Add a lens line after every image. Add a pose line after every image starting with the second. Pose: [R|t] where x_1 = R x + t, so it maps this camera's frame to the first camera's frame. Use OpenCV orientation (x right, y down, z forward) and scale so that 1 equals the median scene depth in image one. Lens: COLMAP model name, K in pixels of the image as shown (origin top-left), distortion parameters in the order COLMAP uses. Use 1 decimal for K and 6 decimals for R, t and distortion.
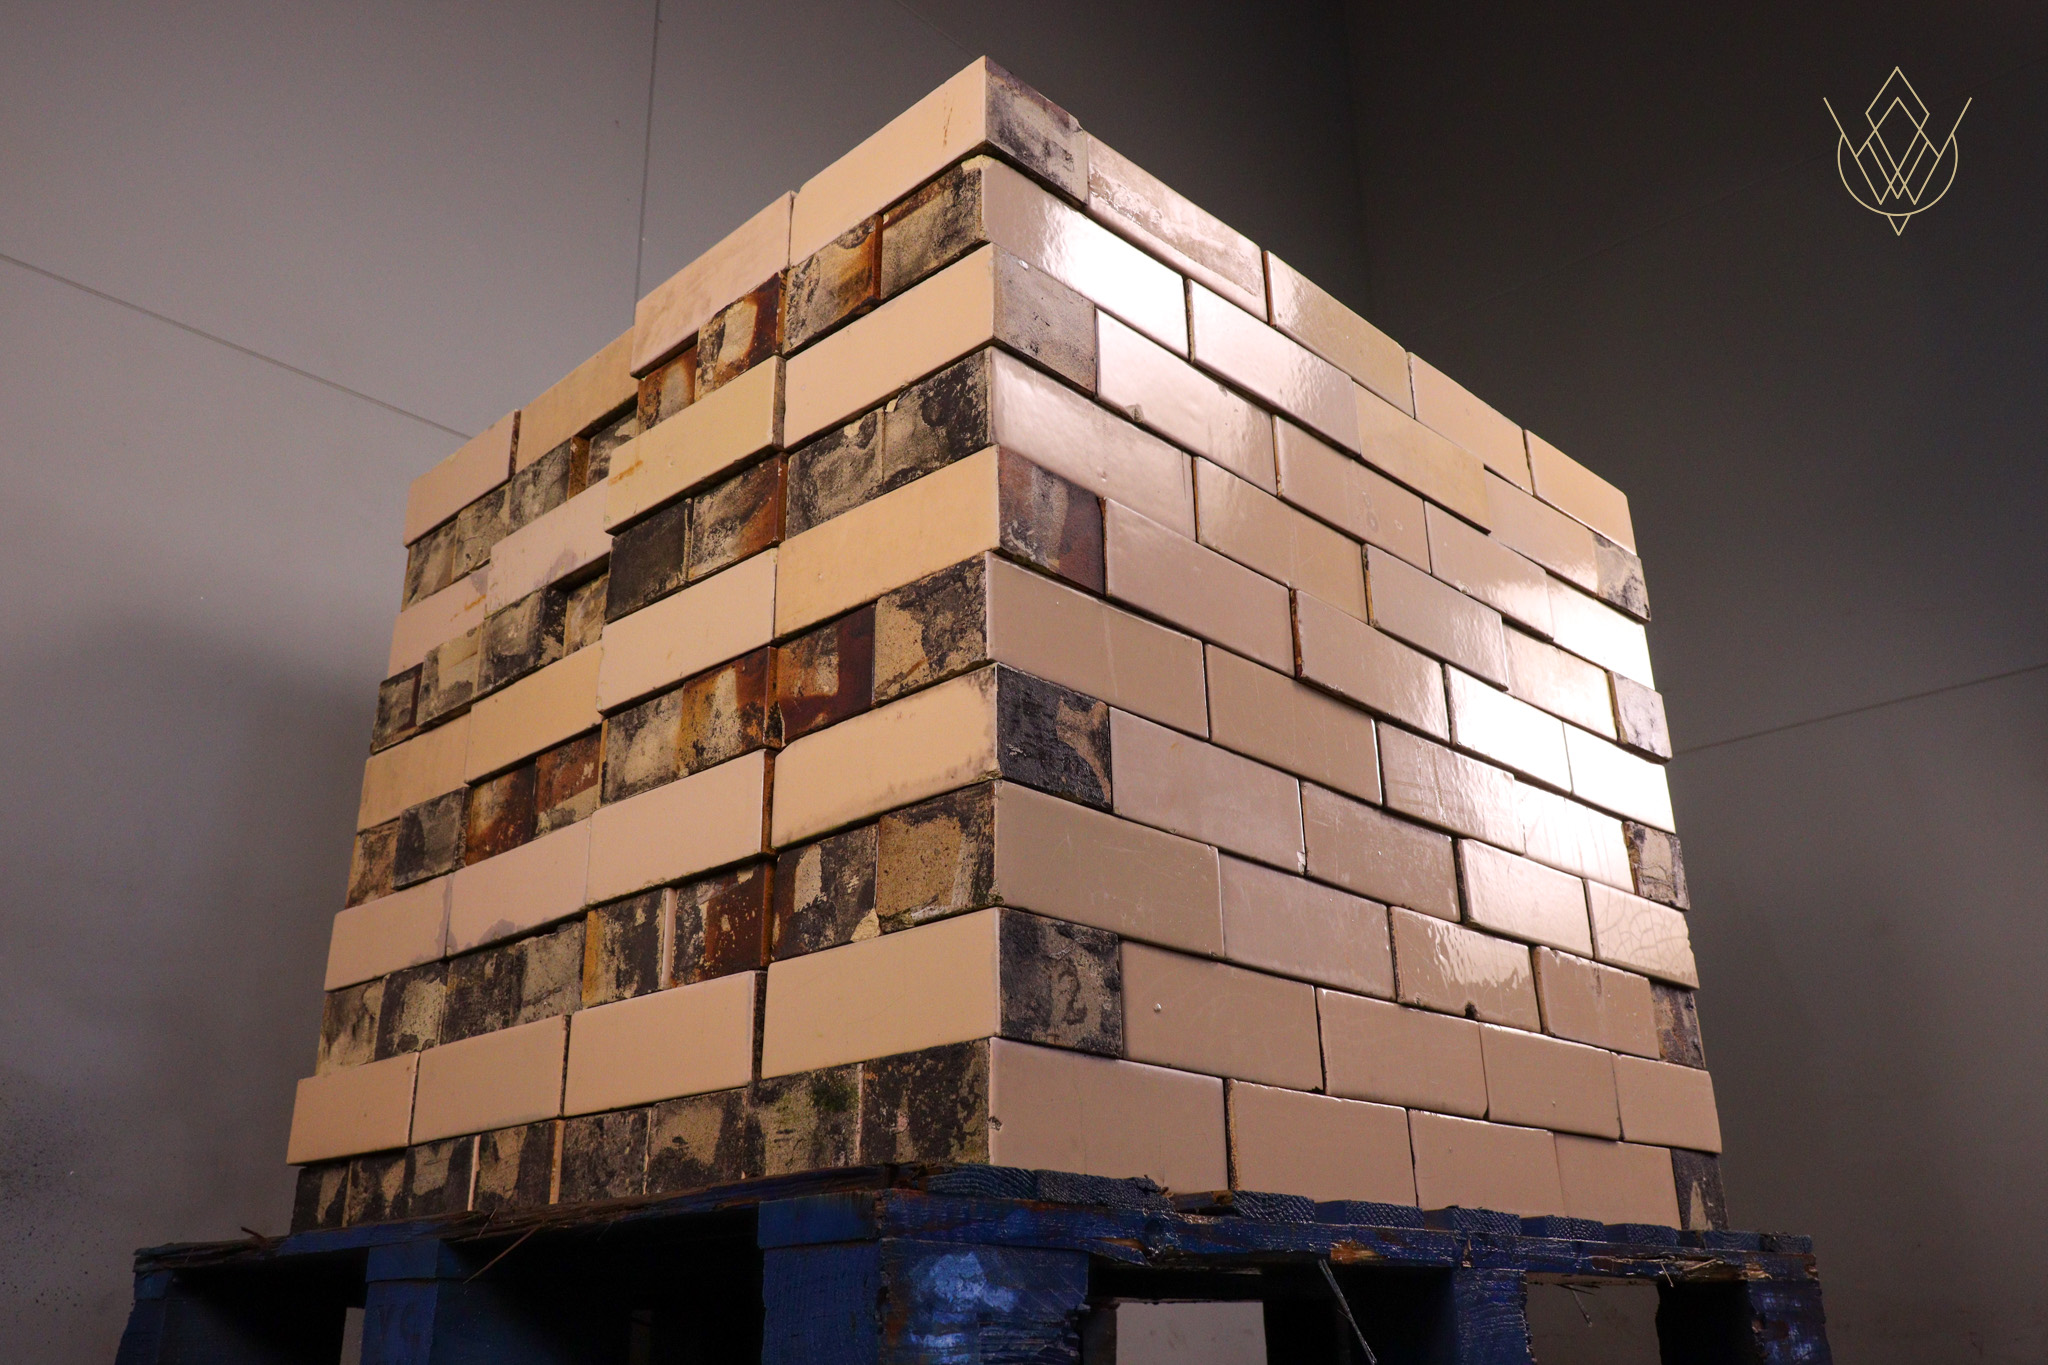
lens RADIAL K [[1752.9, 0, 1027.9], [0, 1752.9, 679.5], [0, 0, 1]] dist [0.003042, -0.001977]
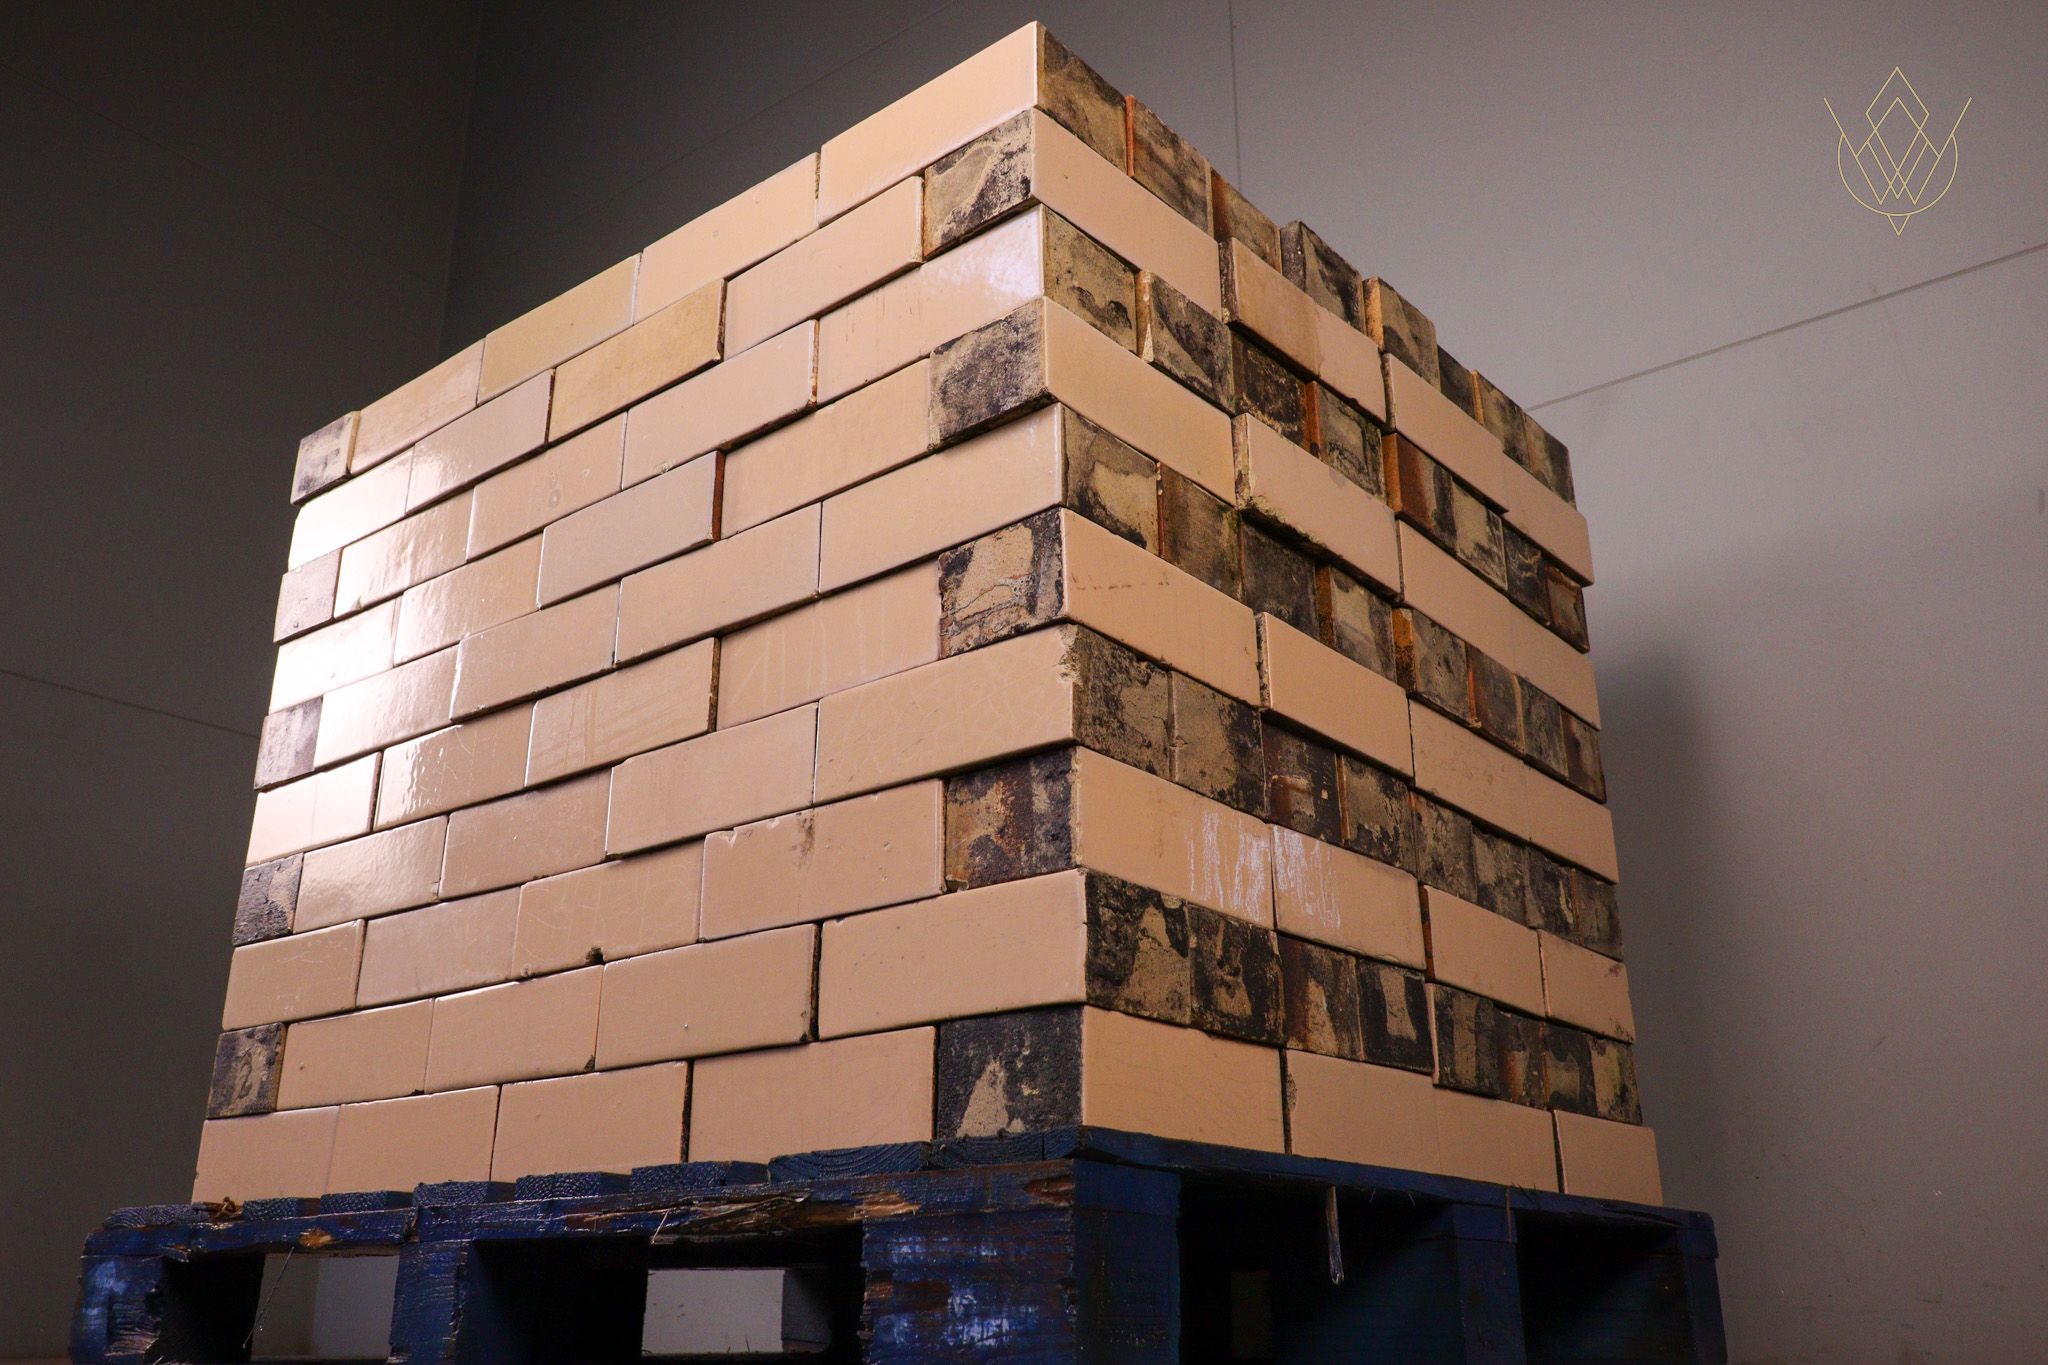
lens RADIAL K [[1752.9, 0, 1025.1], [0, 1752.9, 681.8], [0, 0, 1]] dist [0.003042, -0.001977]
pose [[0.080707, -0.326577, -0.941719, 1.424457], [0.359189, 0.890850, -0.278153, 0.478373], [0.929769, -0.315806, 0.189200, 1.298571]]
